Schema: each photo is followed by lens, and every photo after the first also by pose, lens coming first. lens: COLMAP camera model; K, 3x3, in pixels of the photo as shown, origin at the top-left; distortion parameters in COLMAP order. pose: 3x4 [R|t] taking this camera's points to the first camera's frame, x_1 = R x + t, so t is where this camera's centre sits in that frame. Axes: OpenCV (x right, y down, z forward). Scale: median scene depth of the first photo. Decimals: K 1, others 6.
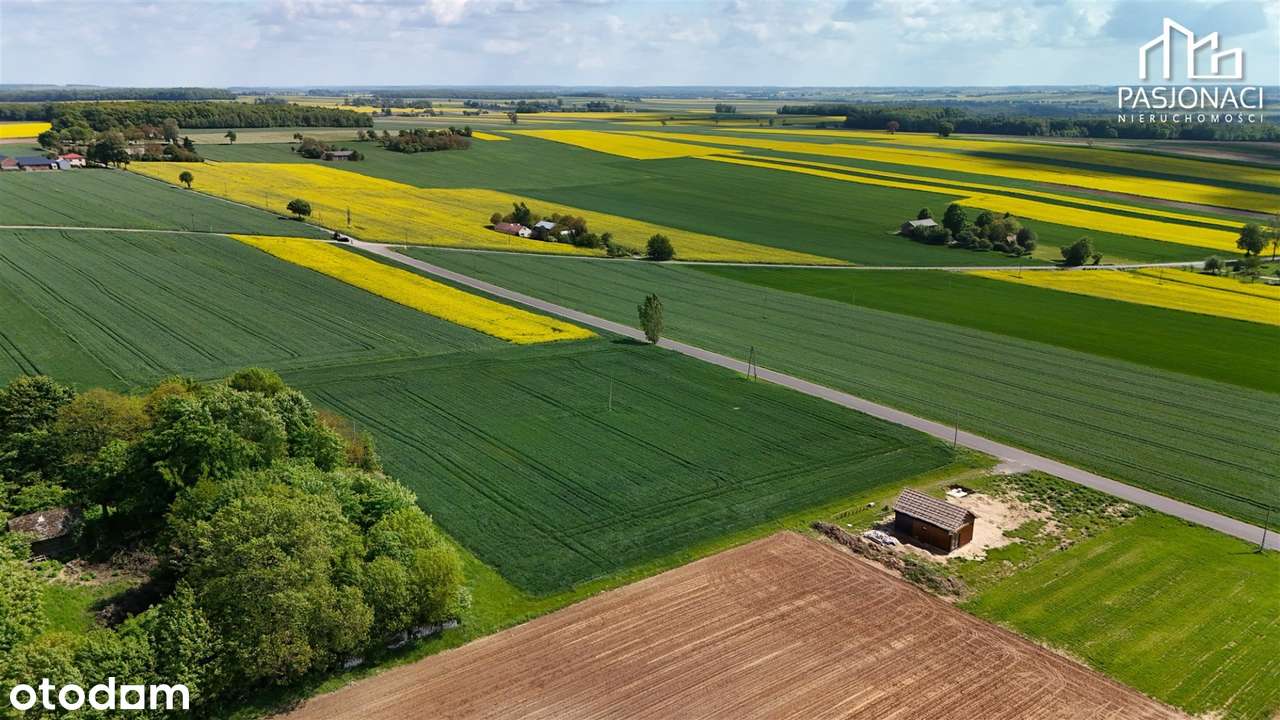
lens RADIAL K [[938.0, 0, 631.1], [0, 938.0, 356.9], [0, 0, 1]] dist [0.086257, -0.080250]
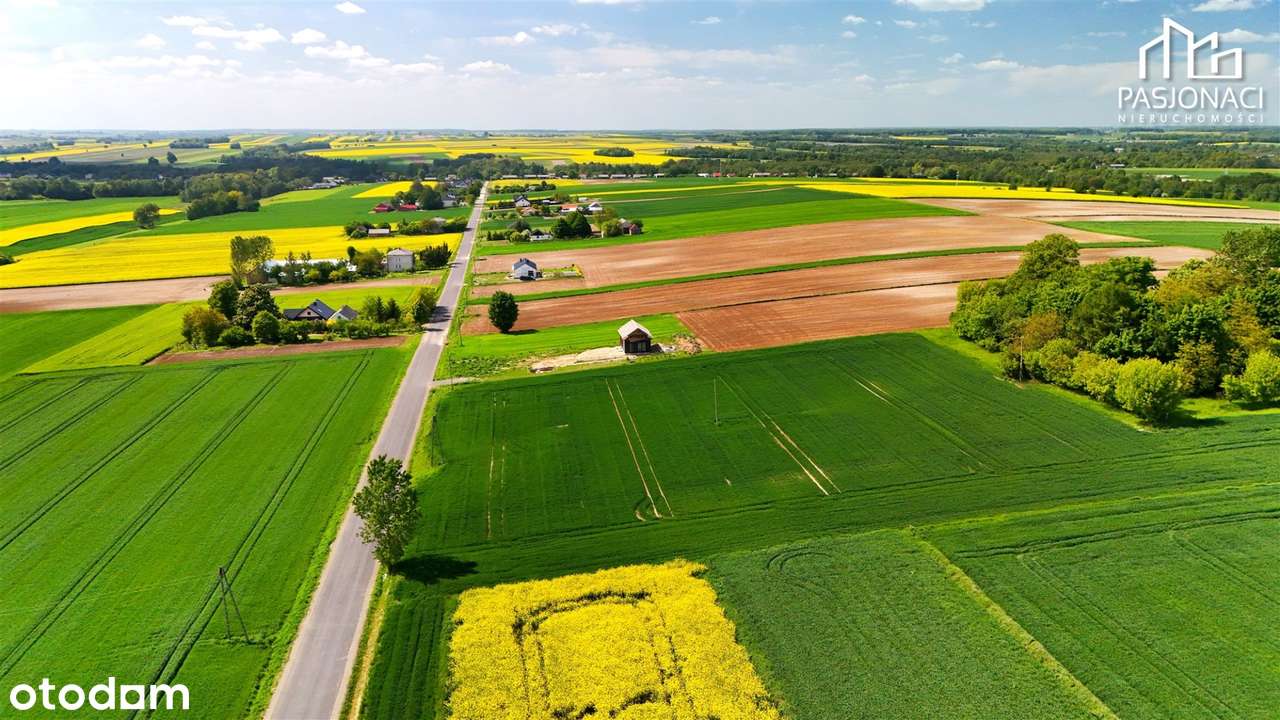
lens RADIAL K [[984.6, 0, 672.6], [0, 984.6, 363.5], [0, 0, 1]] dist [0.085014, -0.091319]
pose [[-0.853937, -0.111964, 0.508189, -0.452328], [0.154937, 0.877584, 0.453697, -0.416373], [-0.496776, 0.466166, -0.732054, 1.767031]]
